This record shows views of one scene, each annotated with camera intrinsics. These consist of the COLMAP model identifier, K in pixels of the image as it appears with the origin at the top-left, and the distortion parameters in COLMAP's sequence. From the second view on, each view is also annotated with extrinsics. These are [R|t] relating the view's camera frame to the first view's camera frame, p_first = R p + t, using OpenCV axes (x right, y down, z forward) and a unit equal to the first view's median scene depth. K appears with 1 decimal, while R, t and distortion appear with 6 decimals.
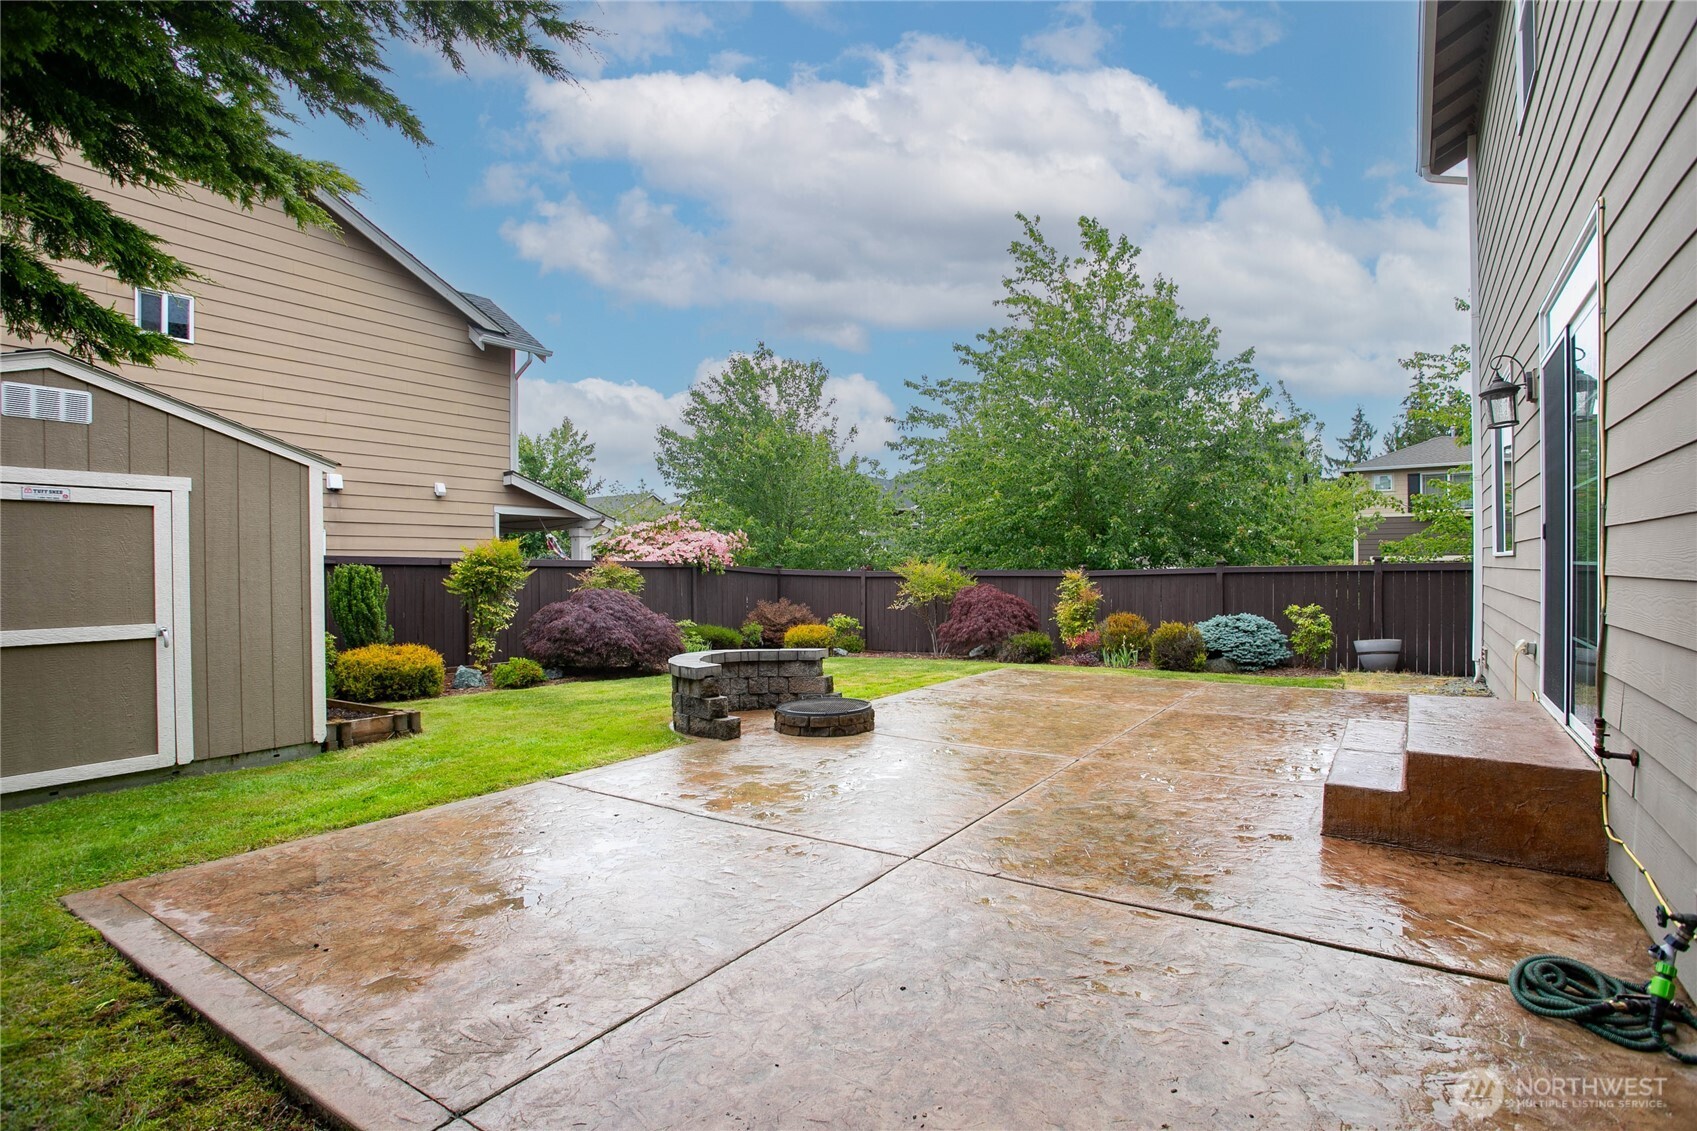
lens RADIAL K [[806.1, 0, 852.0], [0, 806.1, 569.6], [0, 0, 1]] dist [-0.008916, 0.002652]
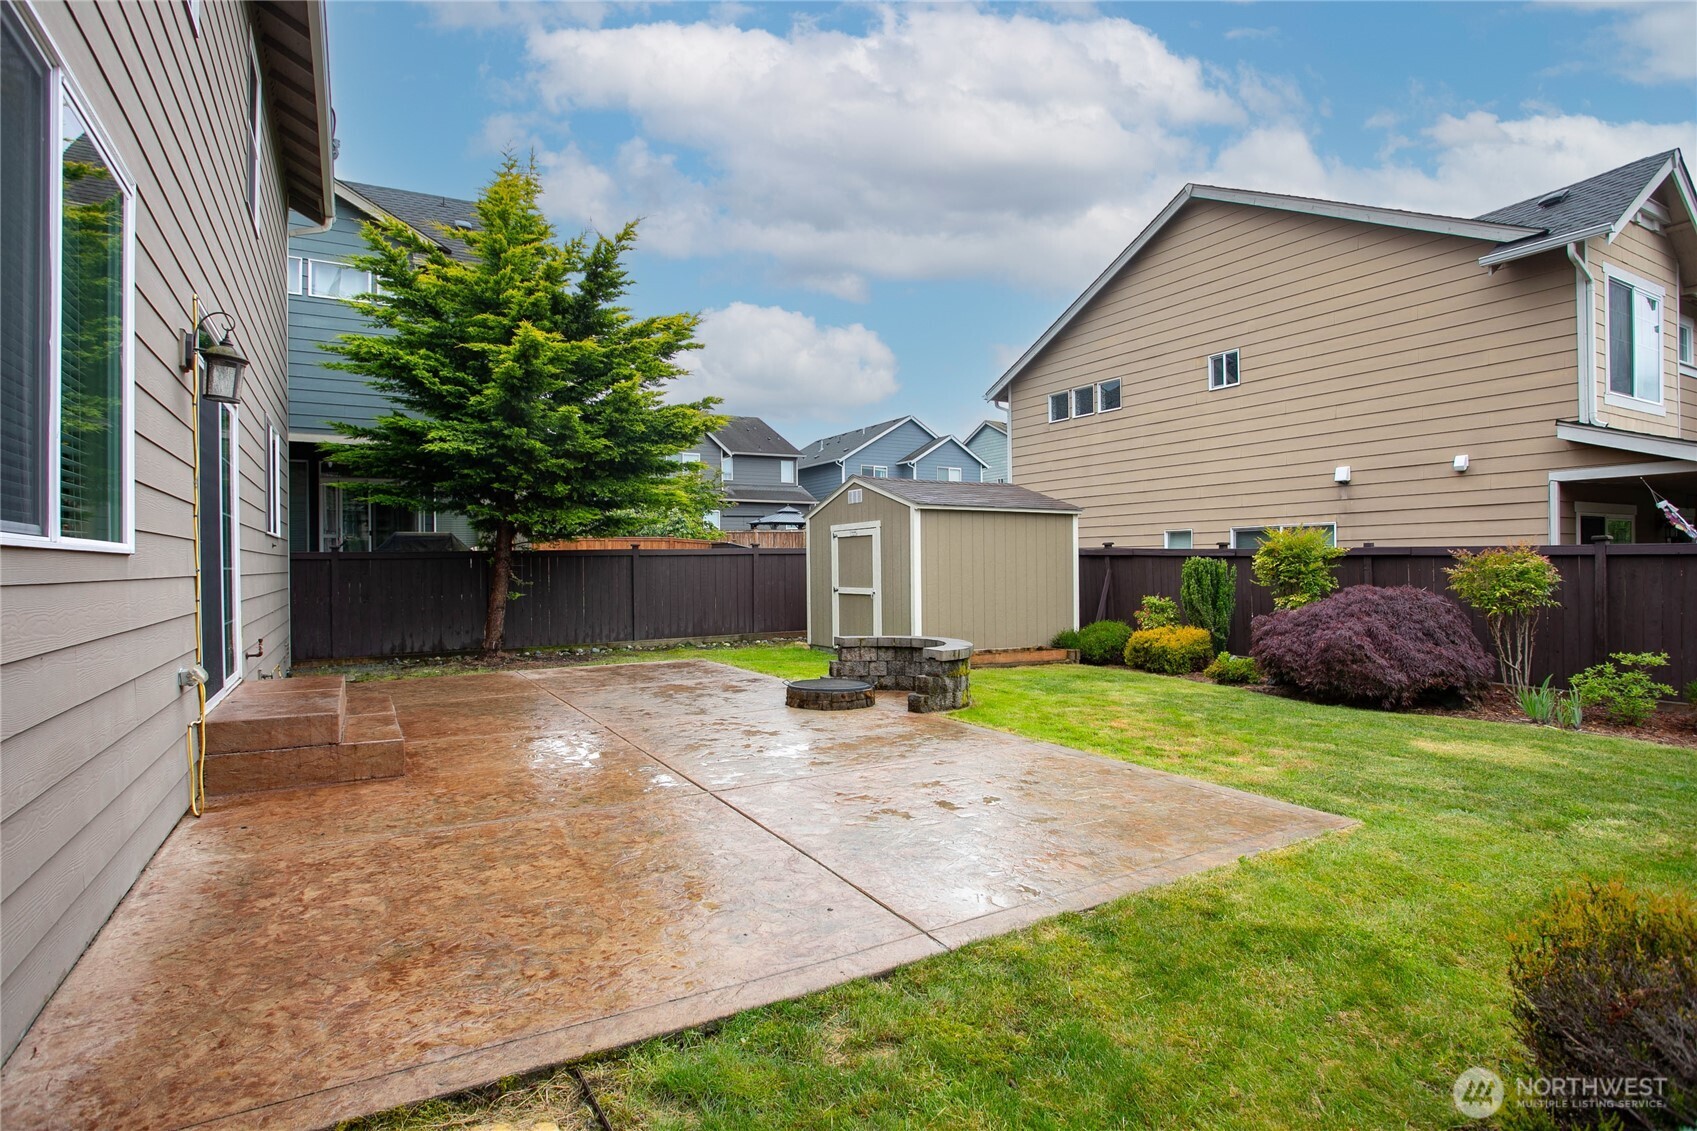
lens RADIAL K [[833.3, 0, 839.5], [0, 833.3, 563.6], [0, 0, 1]] dist [-0.003123, 0.005458]
pose [[-0.386824, 0.005601, -0.922137, 1.124198], [0.006918, 0.999971, 0.003172, -0.007571], [0.922128, -0.005152, -0.386851, 1.590613]]
